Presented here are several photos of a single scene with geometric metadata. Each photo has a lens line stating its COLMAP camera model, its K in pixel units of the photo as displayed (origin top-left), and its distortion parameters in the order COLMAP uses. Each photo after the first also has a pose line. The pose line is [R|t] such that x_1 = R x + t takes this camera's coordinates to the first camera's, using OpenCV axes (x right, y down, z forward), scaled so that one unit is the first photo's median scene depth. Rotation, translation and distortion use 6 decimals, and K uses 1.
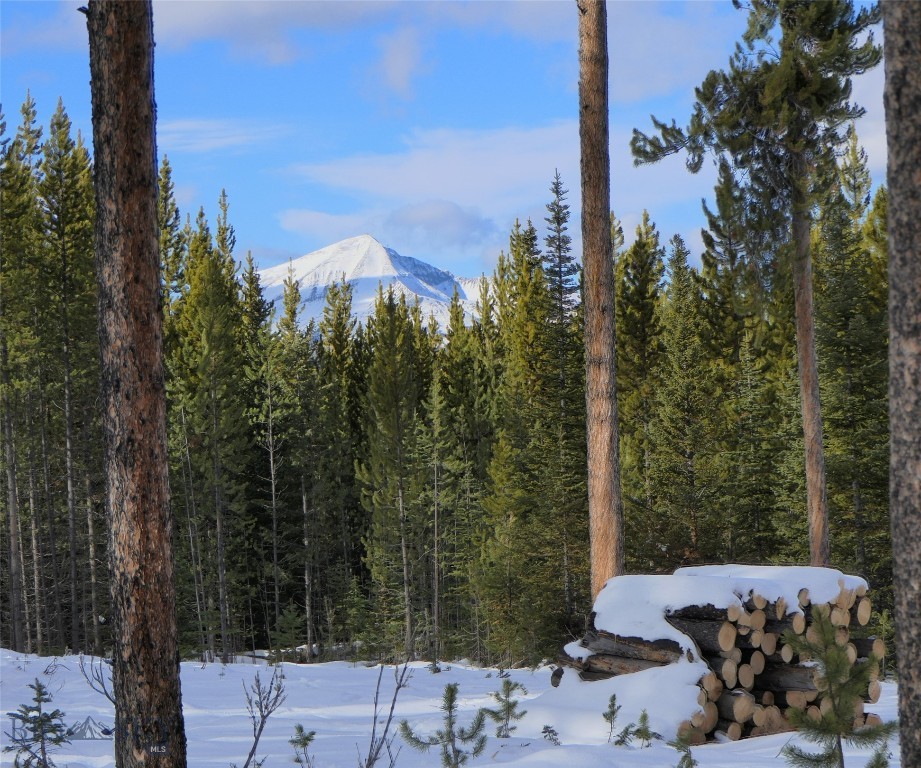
lens RADIAL K [[2900.0, 0, 460.5], [0, 2900.0, 384.0], [0, 0, 1]] dist [0.554583, -14.724804]
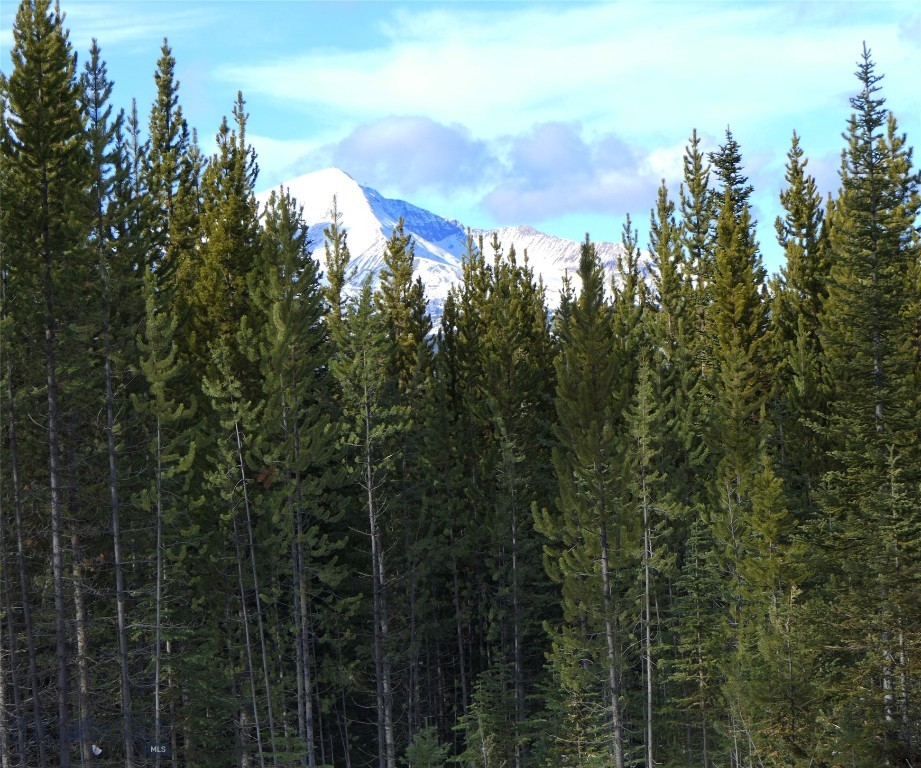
lens RADIAL K [[4289.5, 0, 460.5], [0, 4289.5, 384.0], [0, 0, 1]] dist [0.178152, 1.653347]
pose [[0.999955, -0.009072, -0.002722, -0.043464], [0.009069, 0.999959, -0.000856, 0.000614], [0.002729, 0.000831, 0.999996, 0.044316]]
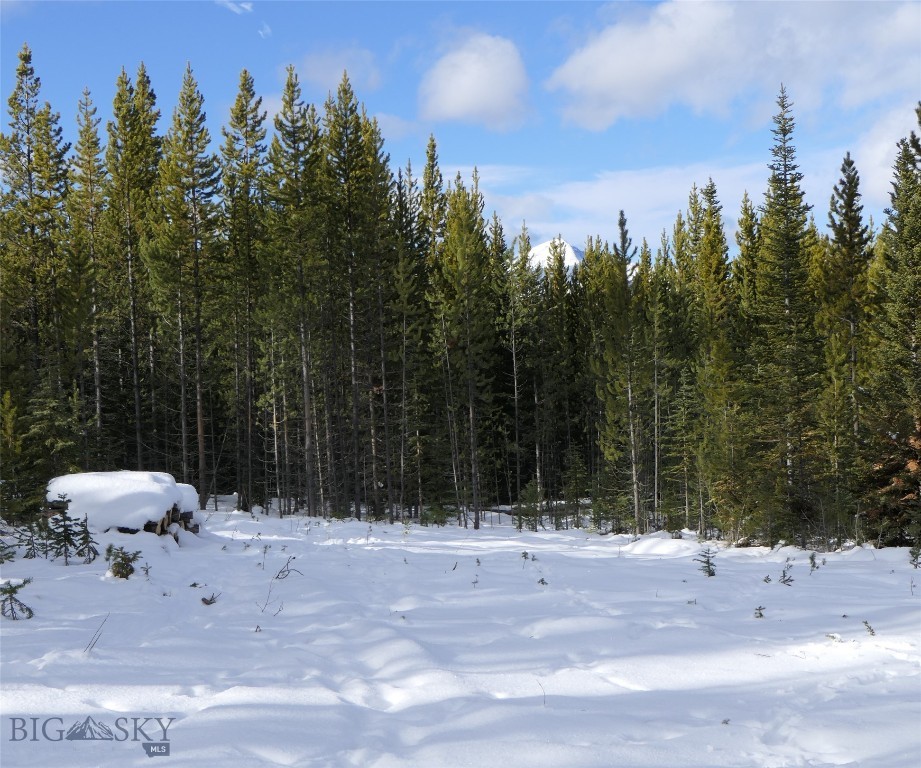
lens RADIAL K [[1725.4, 0, 461.3], [0, 1725.4, 355.5], [0, 0, 1]] dist [-0.020718, 1.743486]
pose [[0.995980, 0.002122, -0.089552, -0.022528], [-0.000714, 0.999876, 0.015750, 0.013480], [0.089574, -0.015623, 0.995858, 0.279386]]
